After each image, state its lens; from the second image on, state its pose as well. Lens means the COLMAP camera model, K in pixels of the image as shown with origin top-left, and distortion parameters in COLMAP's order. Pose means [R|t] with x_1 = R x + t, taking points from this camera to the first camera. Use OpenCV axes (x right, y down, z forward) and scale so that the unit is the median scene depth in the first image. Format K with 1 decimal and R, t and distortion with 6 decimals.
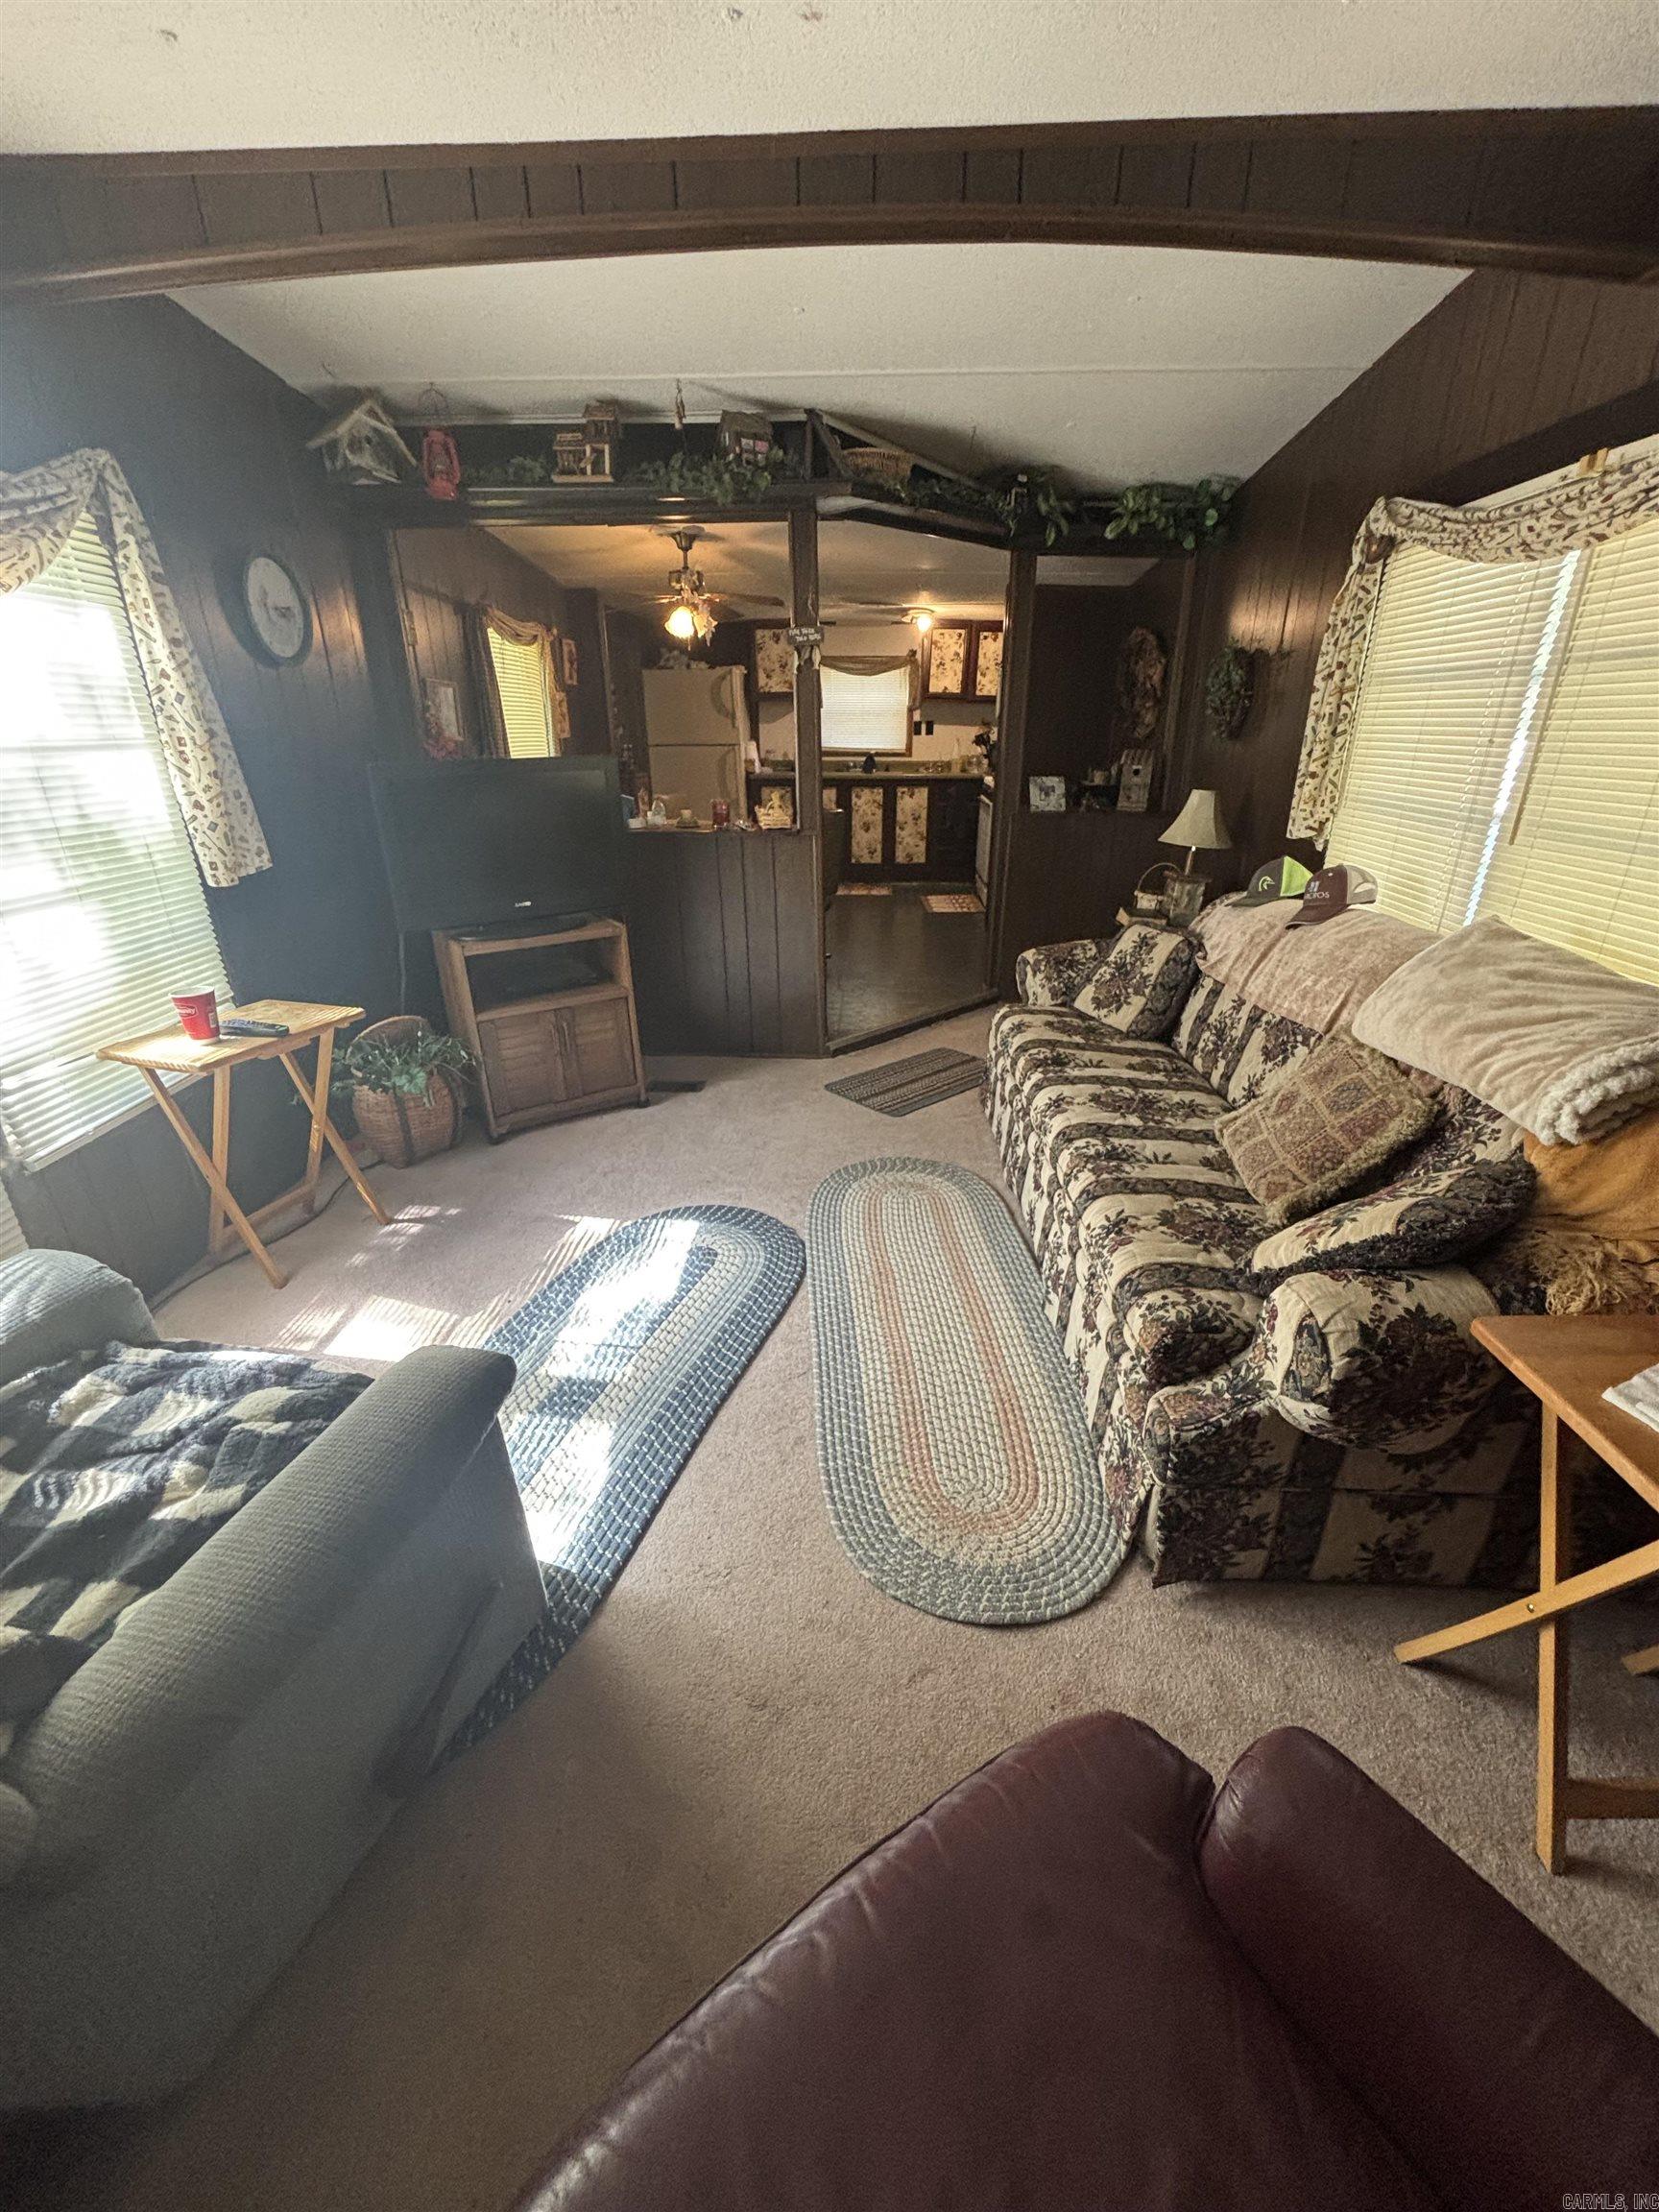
lens RADIAL K [[886.9, 0, 845.3], [0, 886.9, 1112.0], [0, 0, 1]] dist [-0.003036, 0.001563]
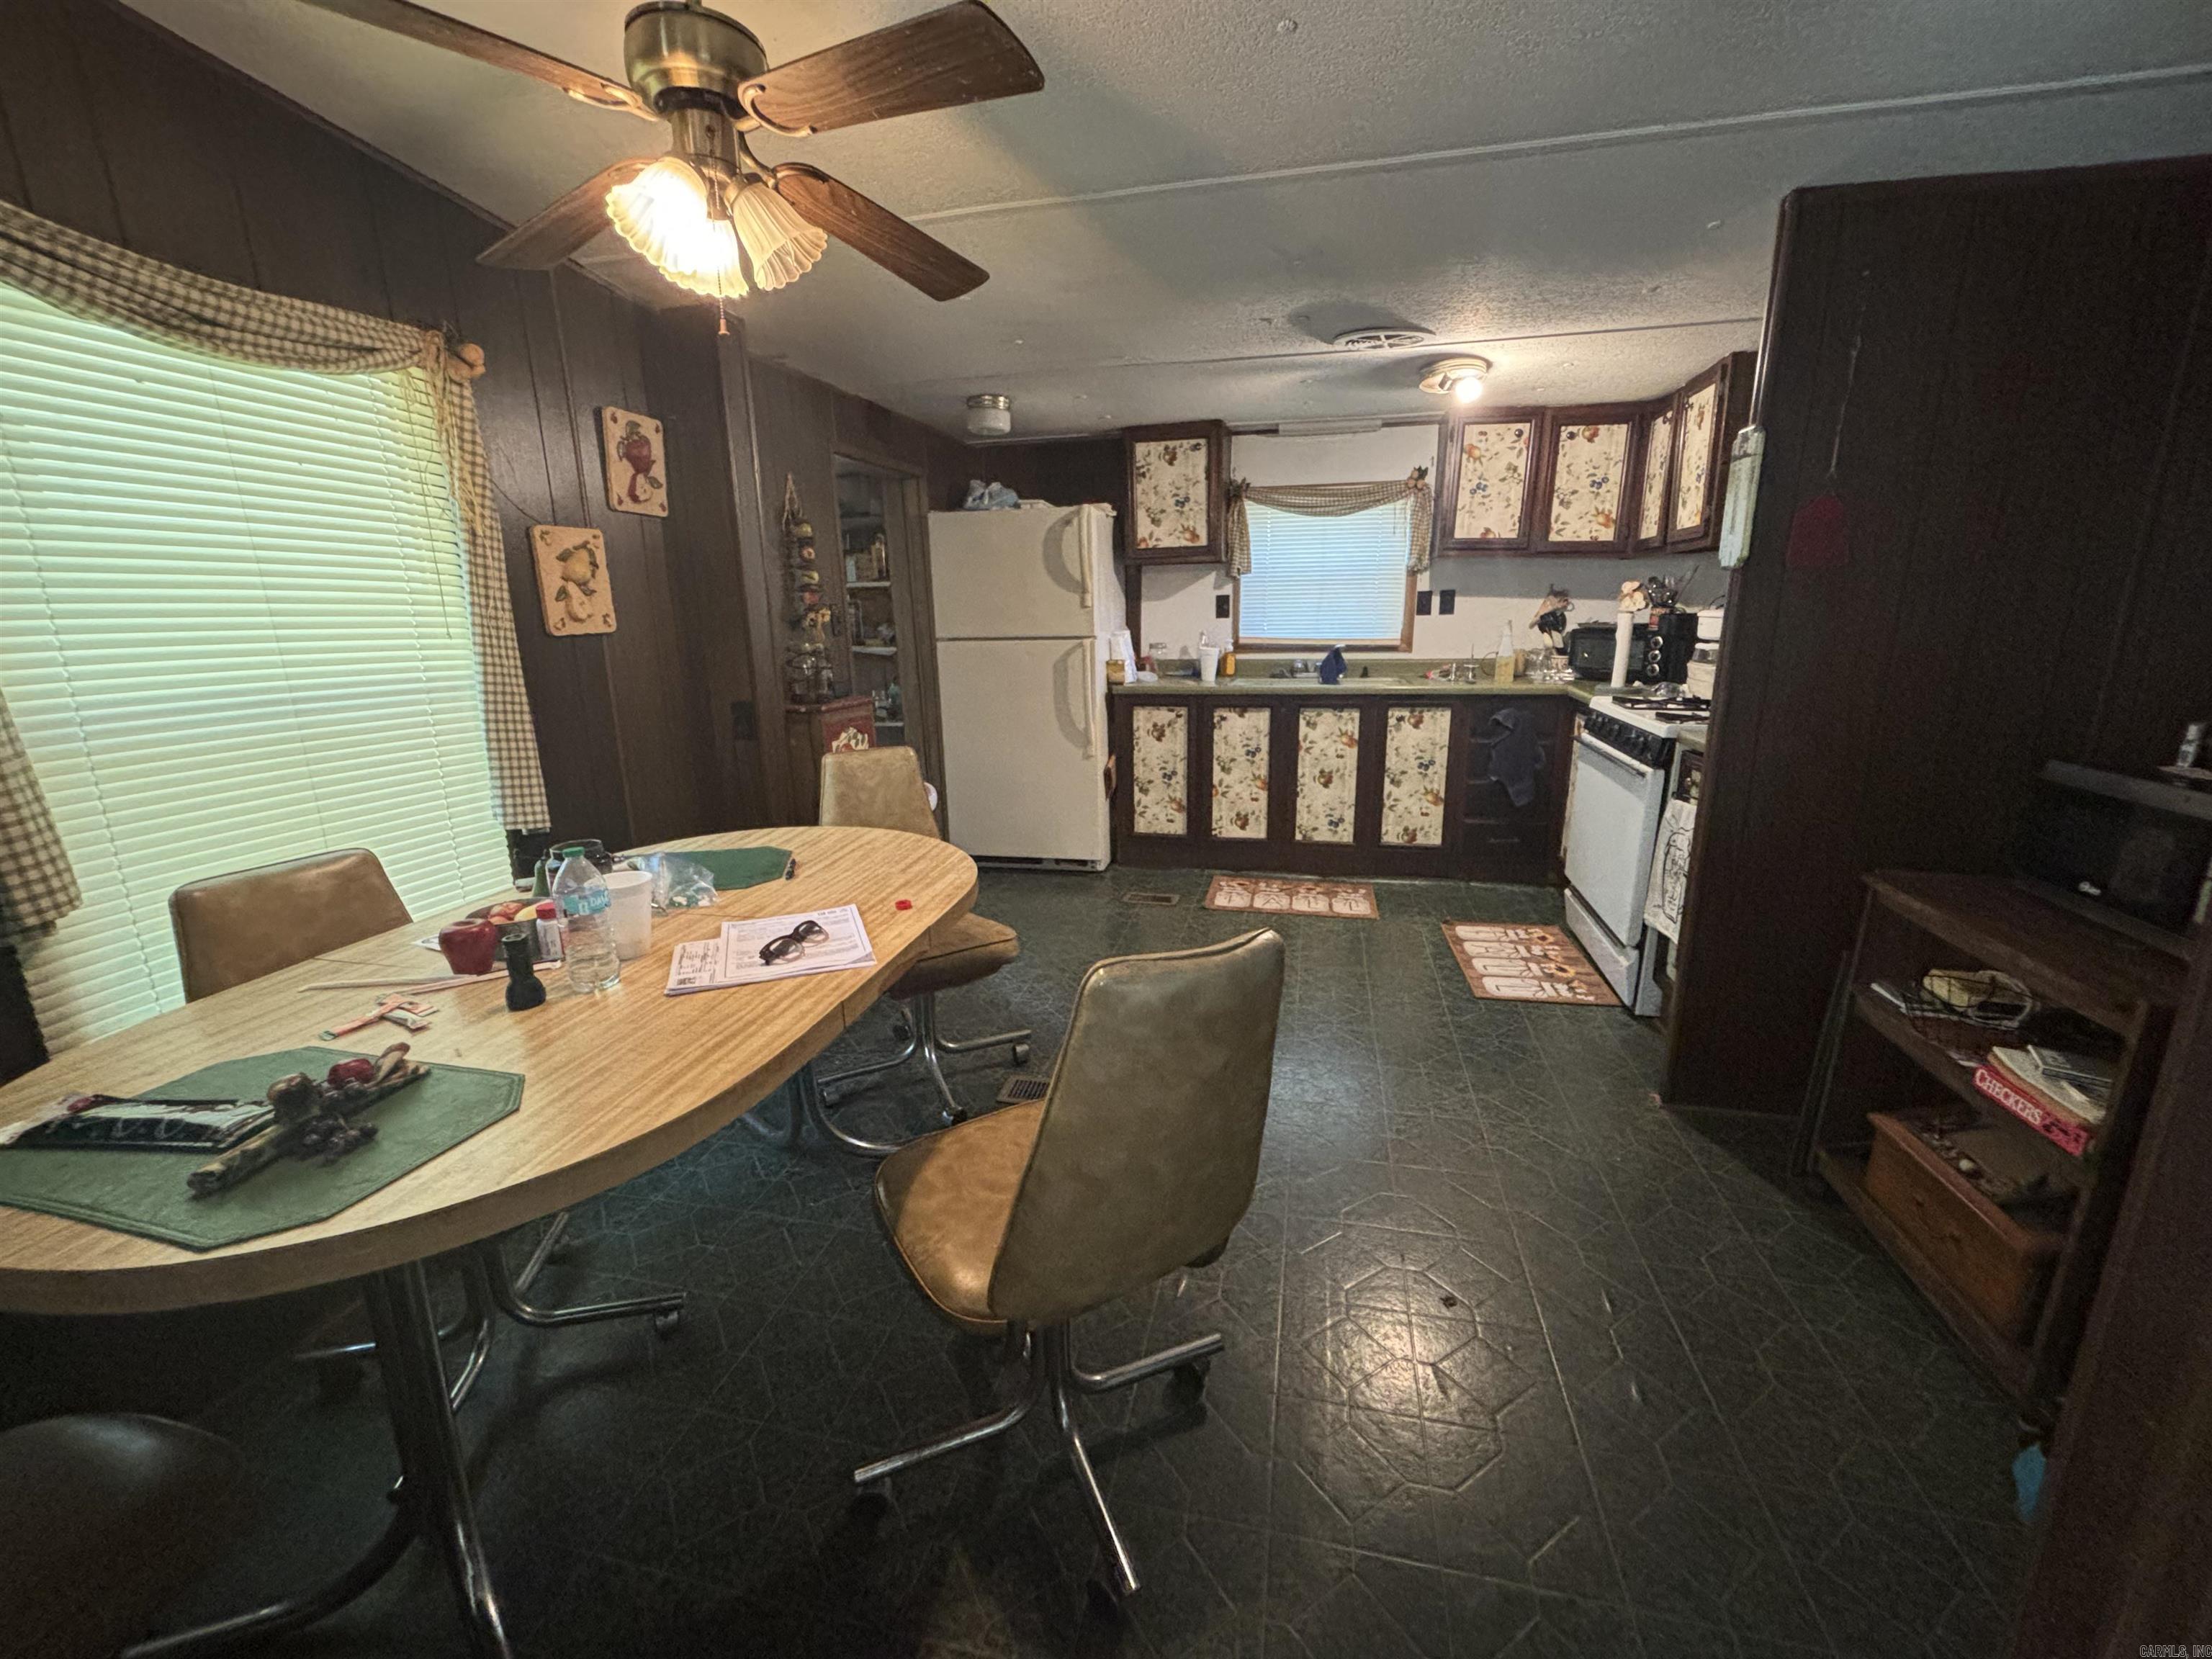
lens RADIAL K [[886.9, 0, 1097.0], [0, 886.9, 827.2], [0, 0, 1]] dist [-0.003036, 0.001563]
pose [[0.981548, 0.028481, -0.189081, -0.010072], [-0.060311, 0.984482, -0.164795, -0.197894], [0.181453, 0.173158, 0.968035, 0.465500]]
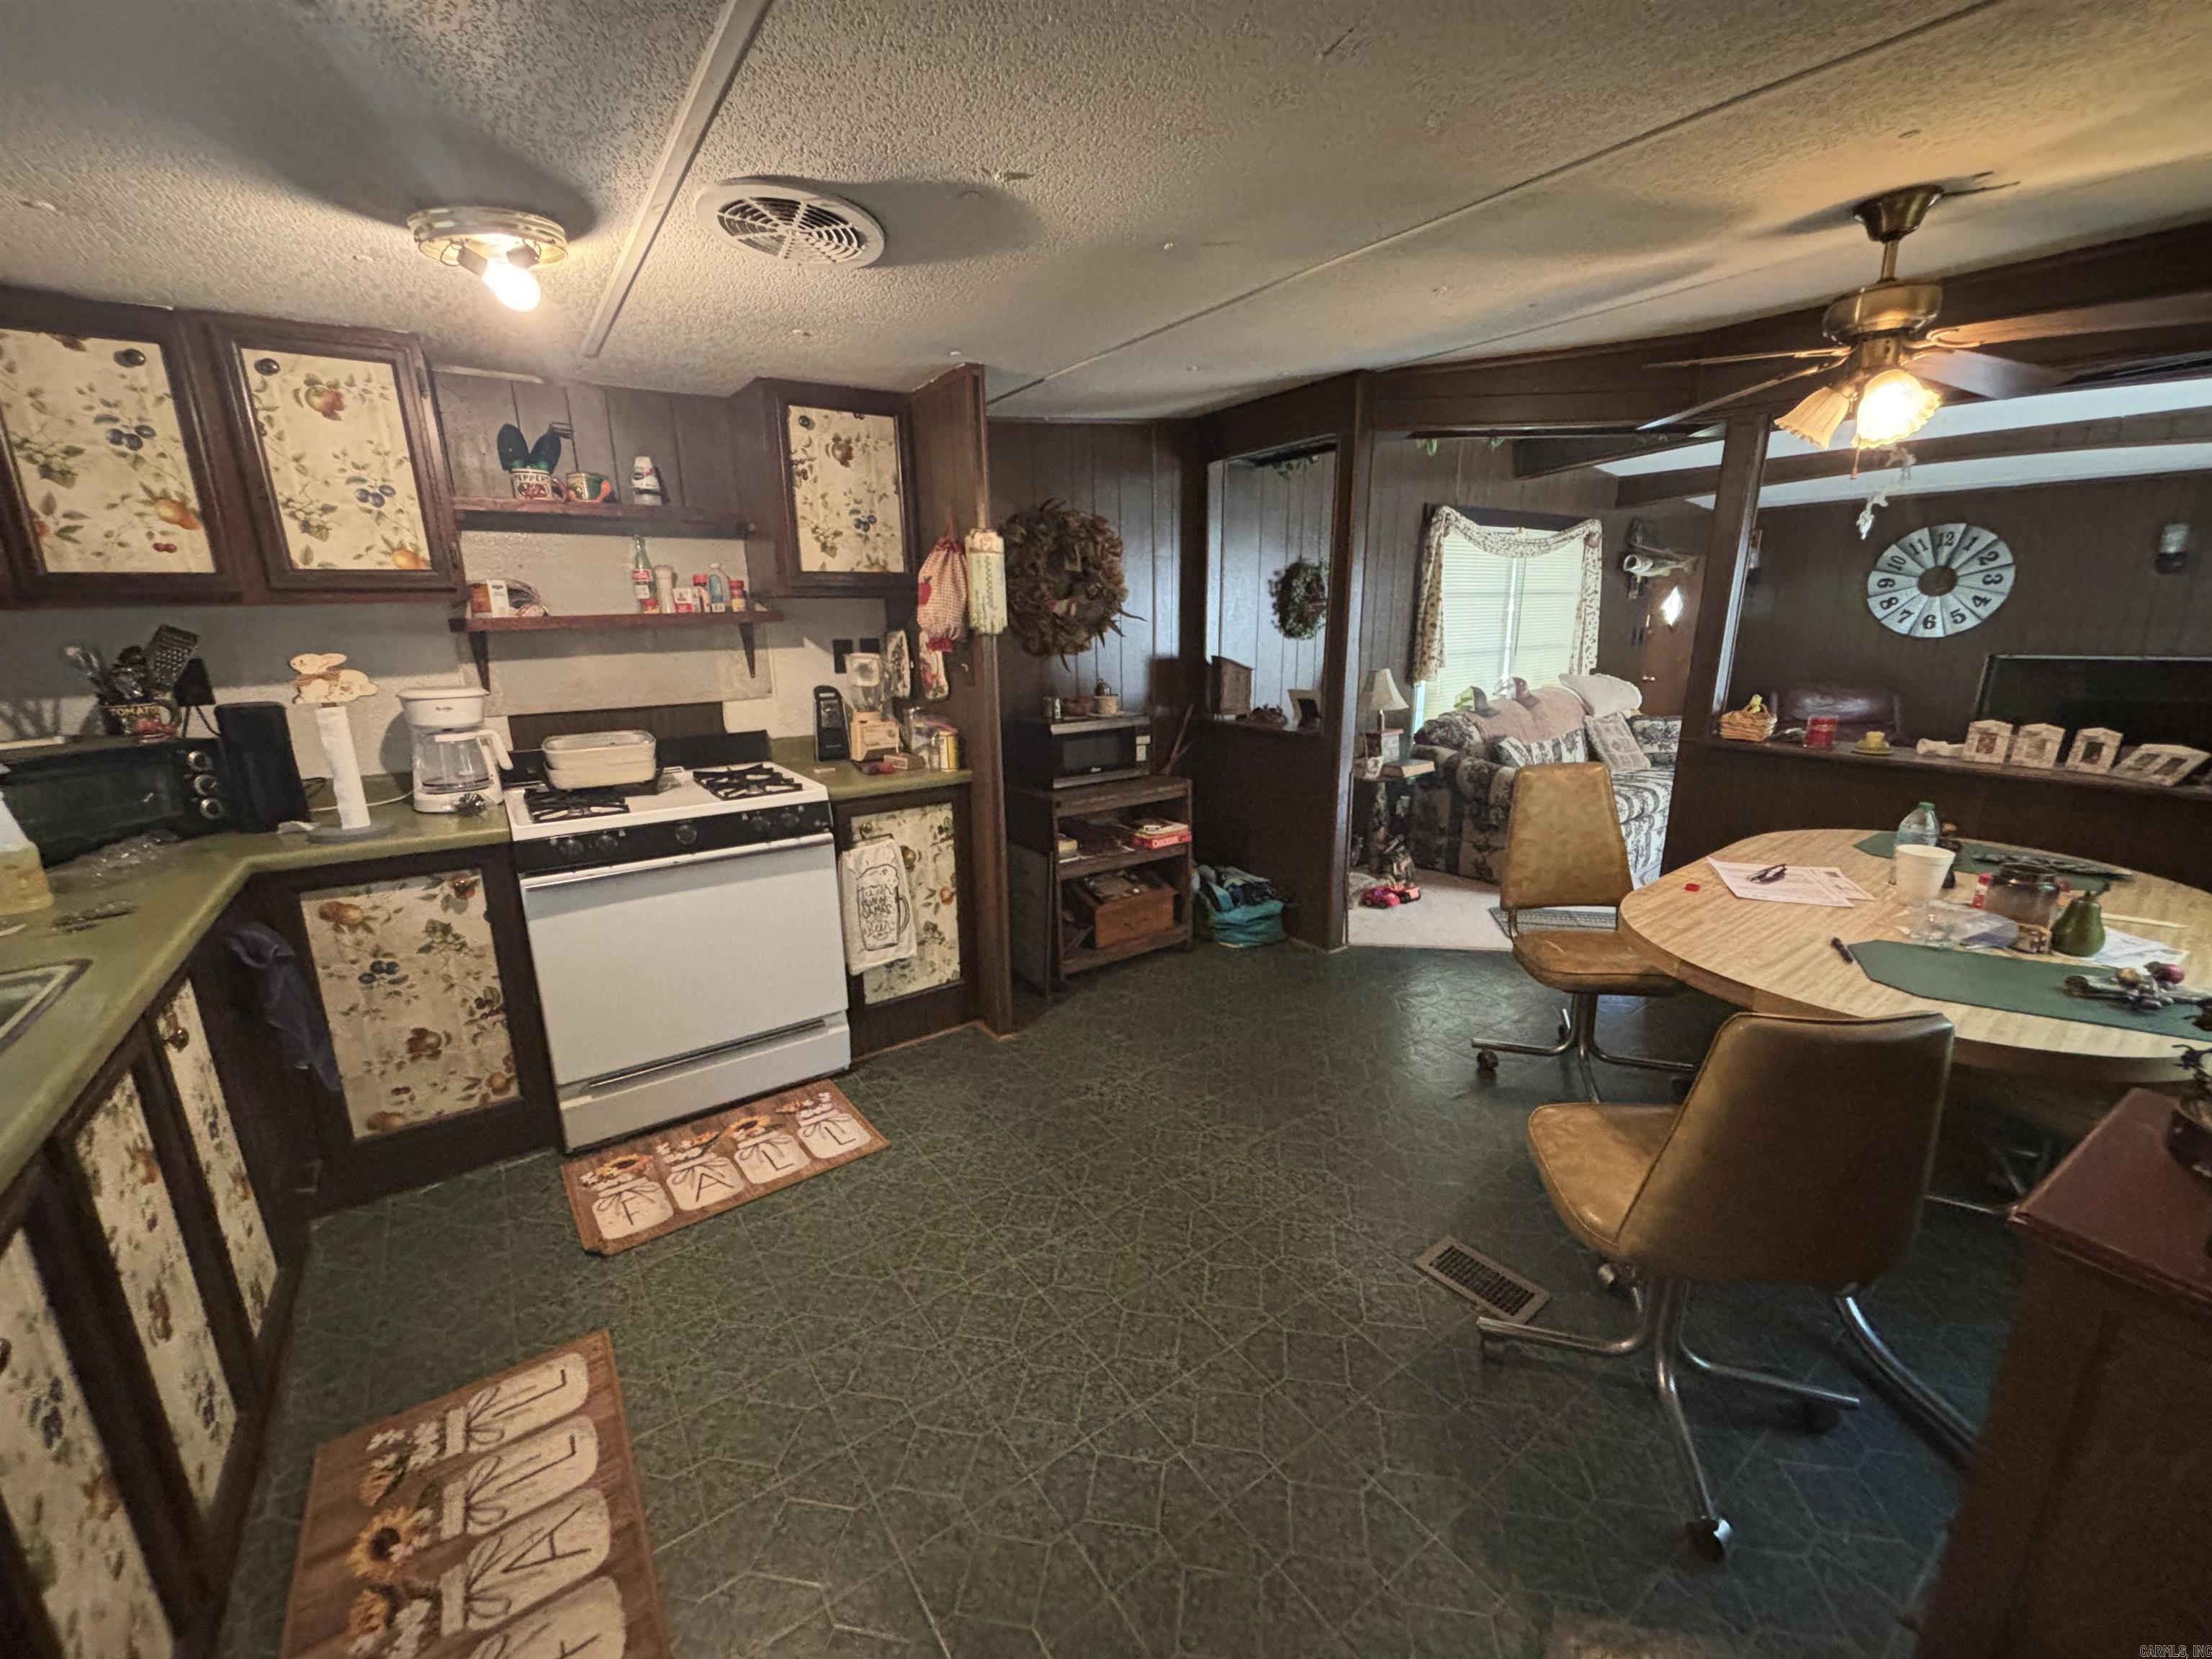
lens RADIAL K [[886.9, 0, 1106.9], [0, 886.9, 824.1], [0, 0, 1]] dist [-0.003036, 0.001563]
pose [[-0.617485, -0.185484, 0.764401, -0.190587], [0.328942, 0.821850, 0.465144, -0.417858], [-0.714500, 0.538663, -0.446466, 0.910464]]
